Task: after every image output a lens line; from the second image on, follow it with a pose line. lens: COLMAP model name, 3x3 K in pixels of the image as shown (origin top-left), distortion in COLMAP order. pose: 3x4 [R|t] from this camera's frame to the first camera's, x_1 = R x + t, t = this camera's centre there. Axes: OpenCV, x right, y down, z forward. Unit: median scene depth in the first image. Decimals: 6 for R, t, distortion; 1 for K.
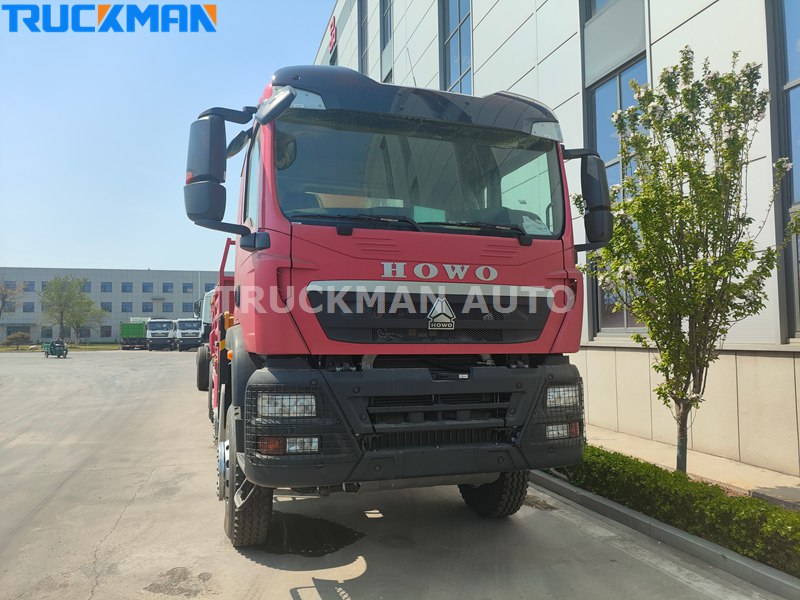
lens RADIAL K [[595.1, 0, 400.0], [0, 595.1, 300.0], [0, 0, 1]] dist [0.079920, -0.134874]
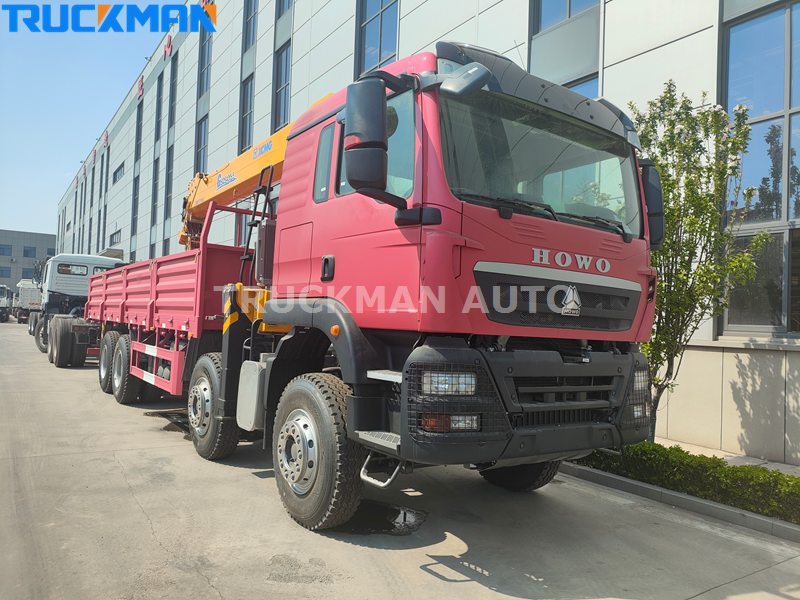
lens RADIAL K [[590.6, 0, 400.0], [0, 590.6, 300.0], [0, 0, 1]] dist [0.104505, -0.174416]
pose [[0.953656, 0.057538, 0.295345, -0.498283], [-0.065061, 0.997758, 0.015700, 0.023208], [-0.293780, -0.034188, 0.955262, 0.071256]]
